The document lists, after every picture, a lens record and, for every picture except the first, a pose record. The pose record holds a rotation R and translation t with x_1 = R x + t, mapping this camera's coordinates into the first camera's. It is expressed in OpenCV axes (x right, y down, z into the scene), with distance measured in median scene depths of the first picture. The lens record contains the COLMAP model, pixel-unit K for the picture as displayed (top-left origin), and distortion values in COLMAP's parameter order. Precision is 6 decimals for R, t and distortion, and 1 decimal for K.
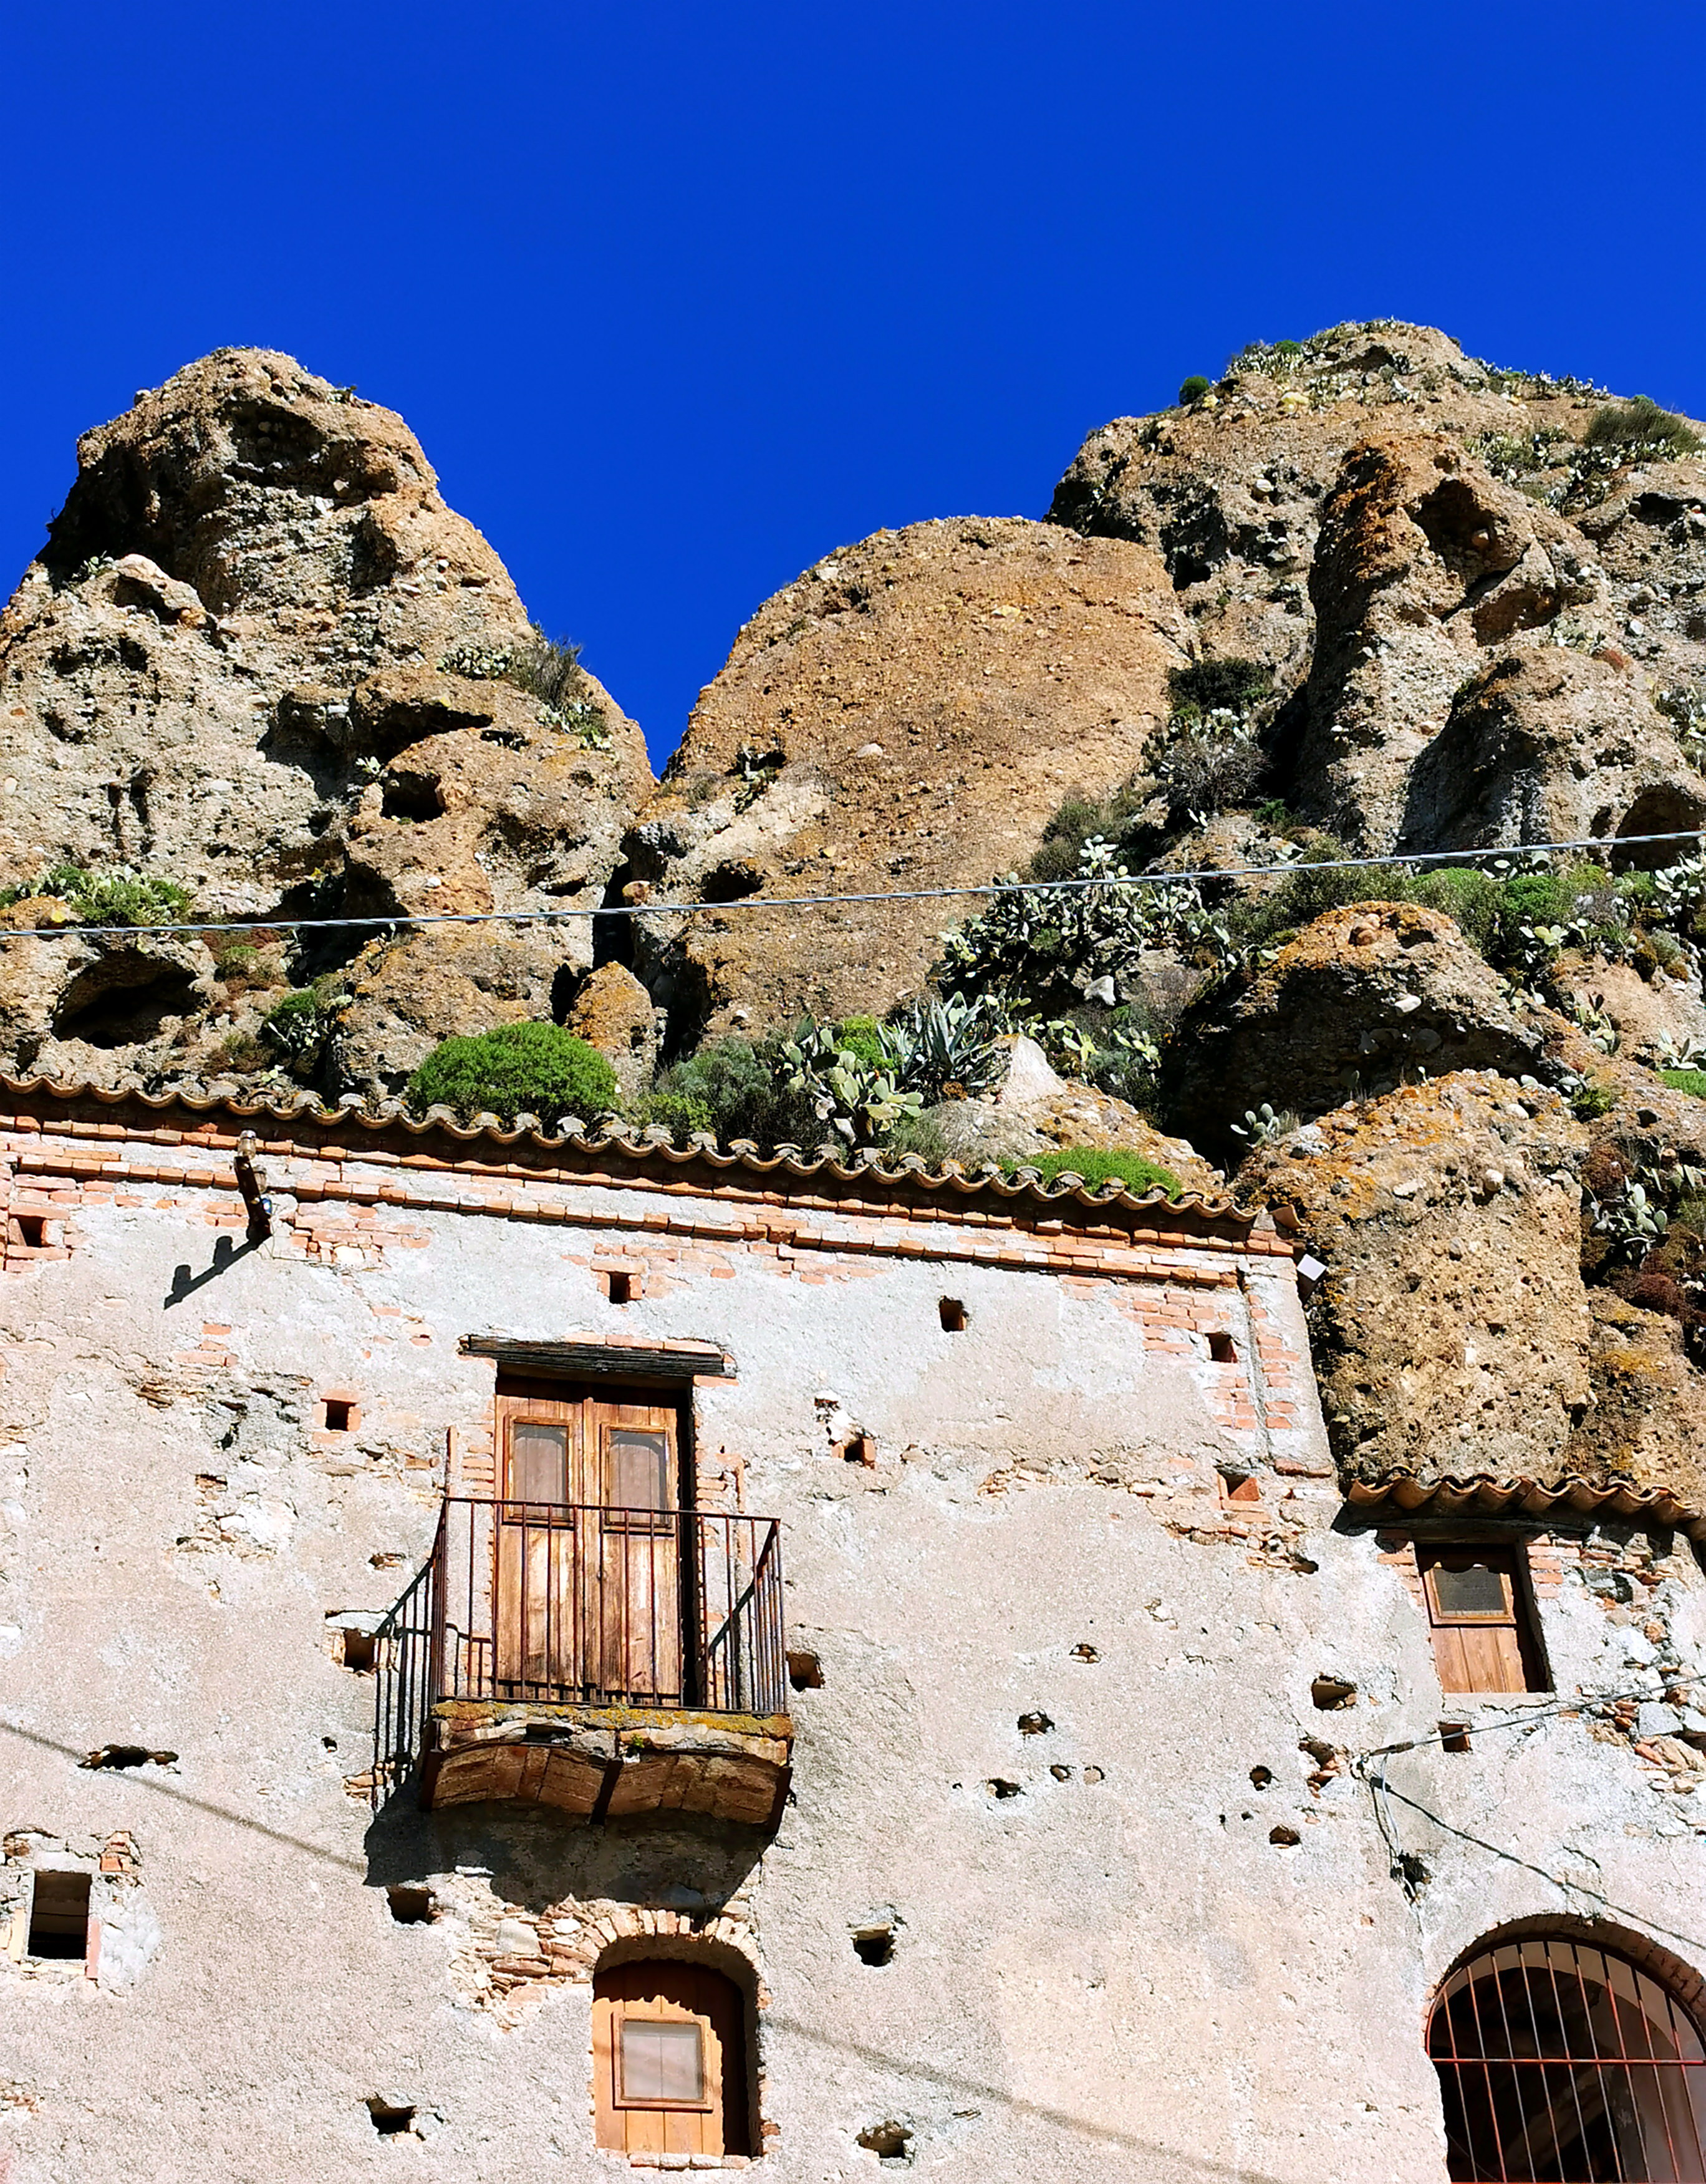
lens RADIAL K [[3567.0, 0, 853.0], [0, 3567.0, 1092.0], [0, 0, 1]] dist [-0.007341, -0.130314]
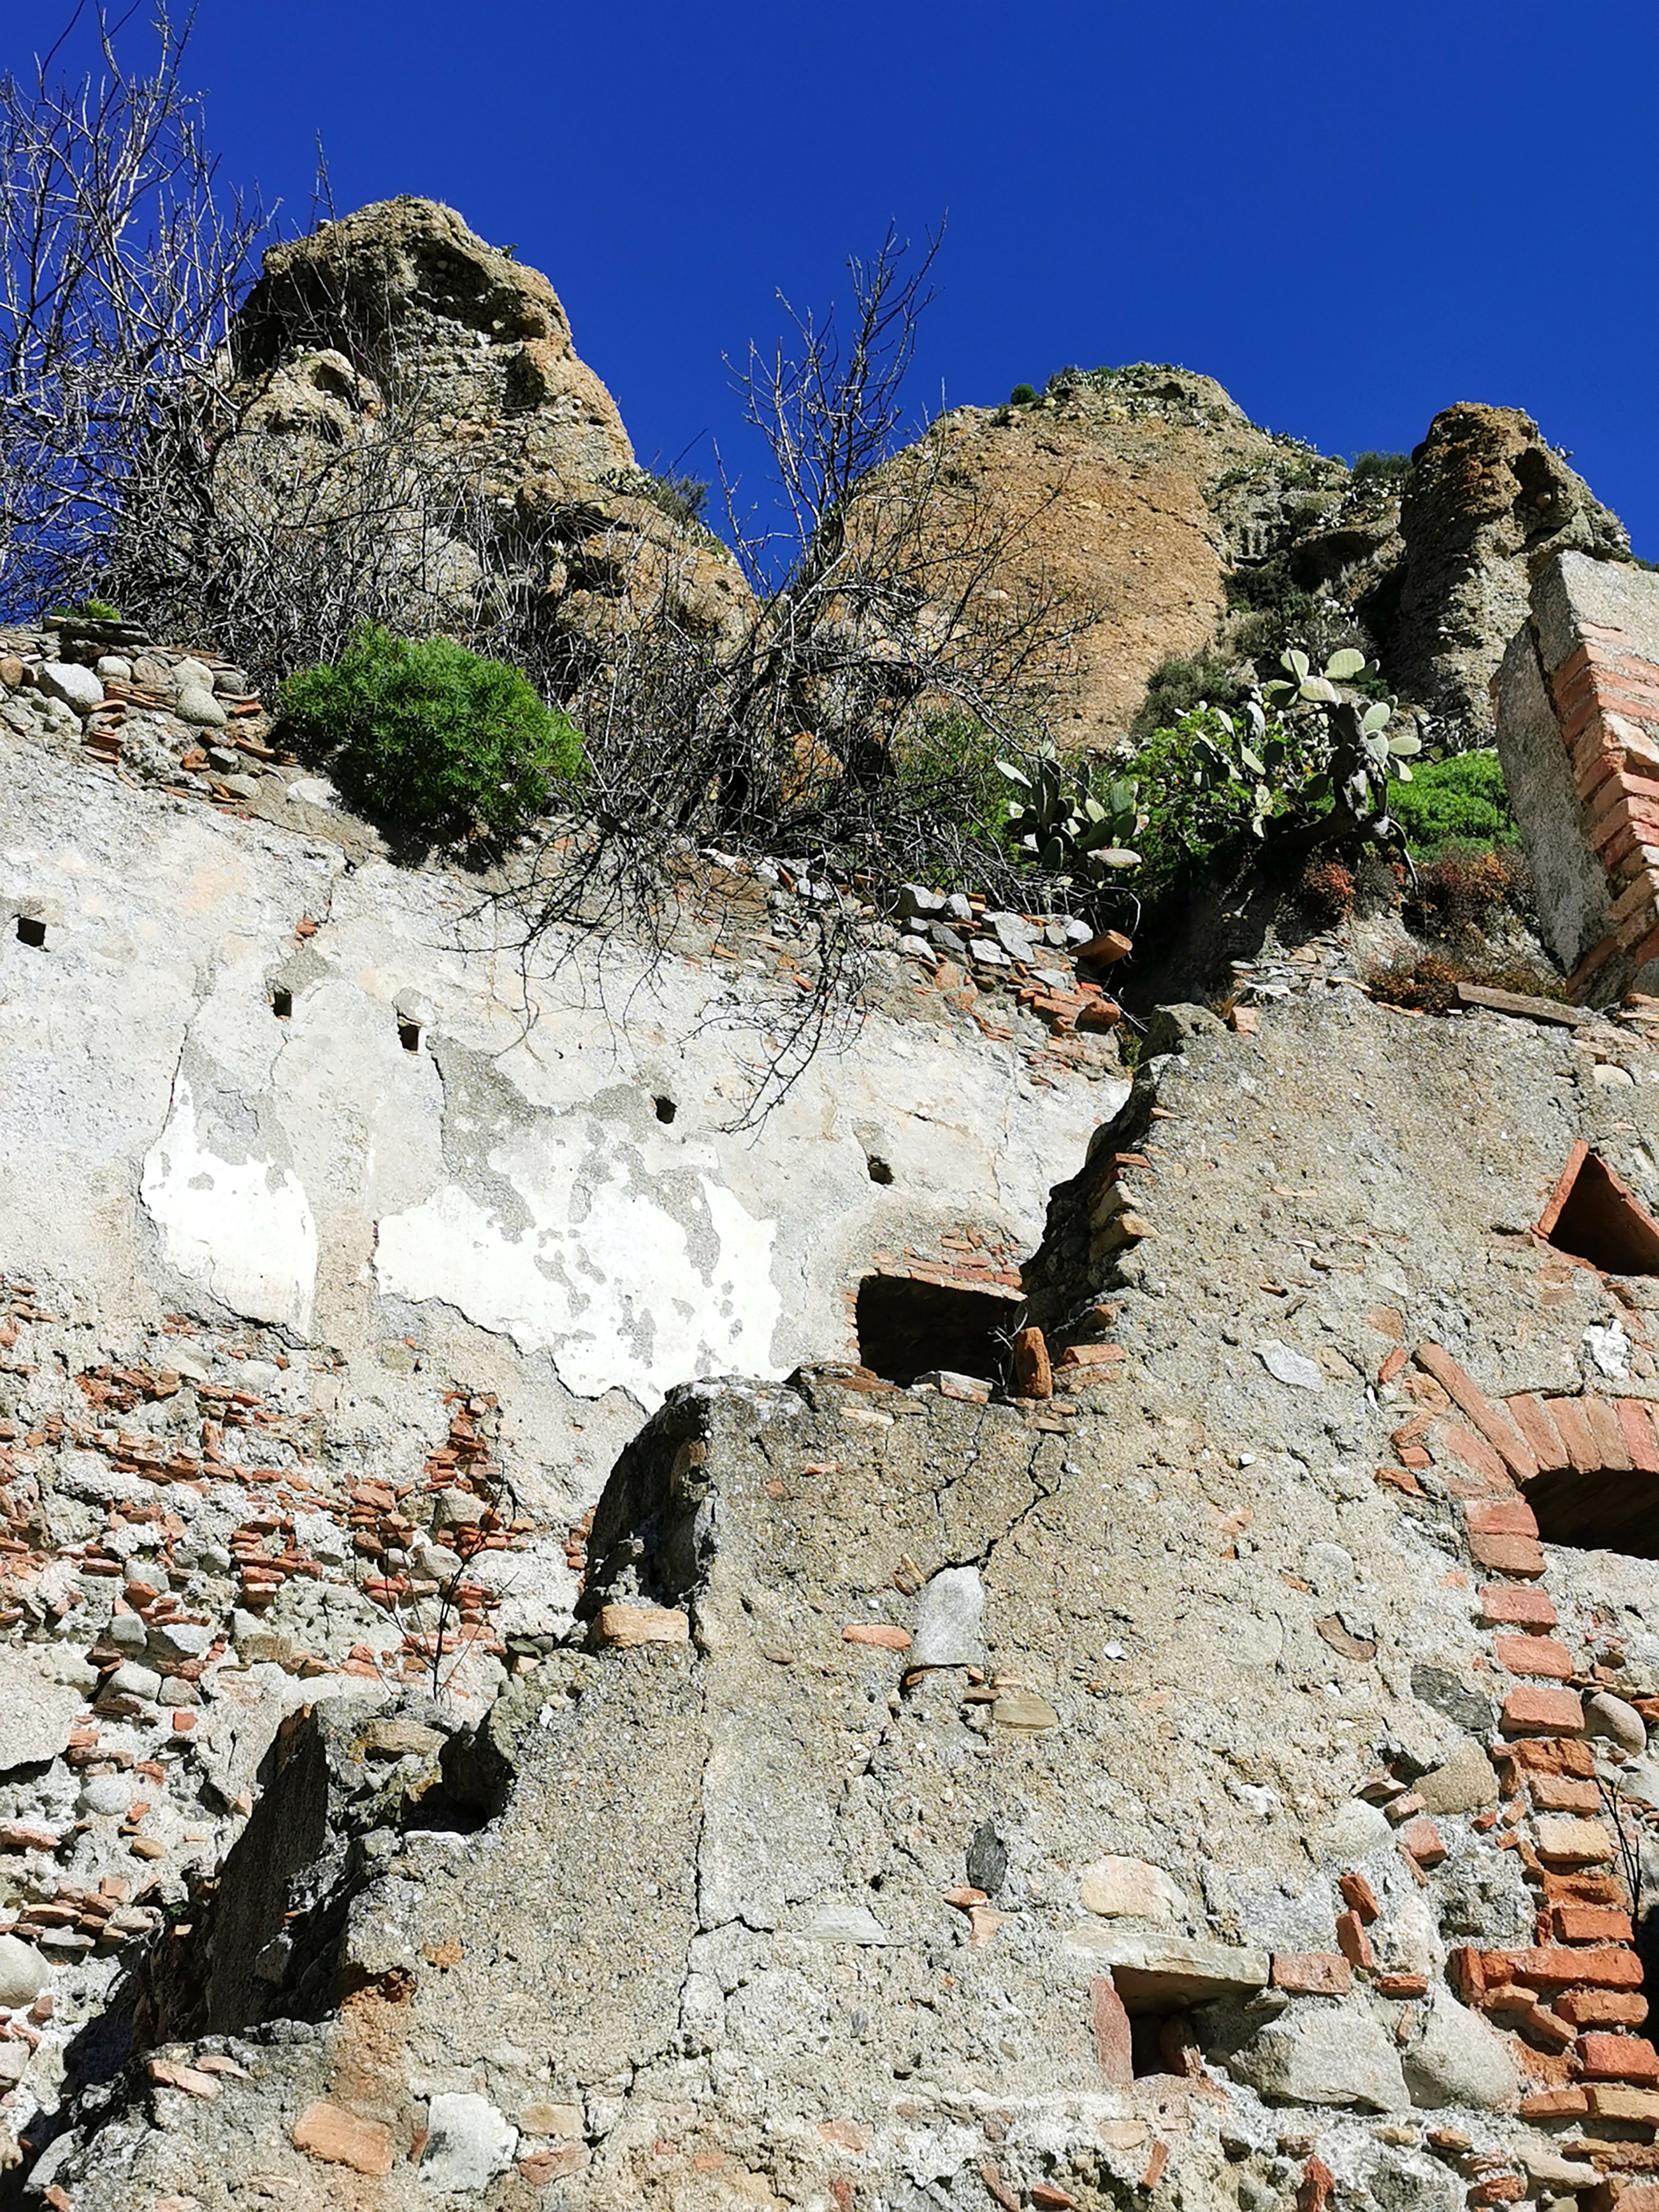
lens RADIAL K [[2483.7, 0, 829.5], [0, 2483.7, 1106.0], [0, 0, 1]] dist [-0.162387, 0.644265]
pose [[0.977284, 0.123983, 0.171886, -0.146538], [-0.136058, 0.988864, 0.060304, 0.029189], [-0.162495, -0.082320, 0.983269, 0.130761]]
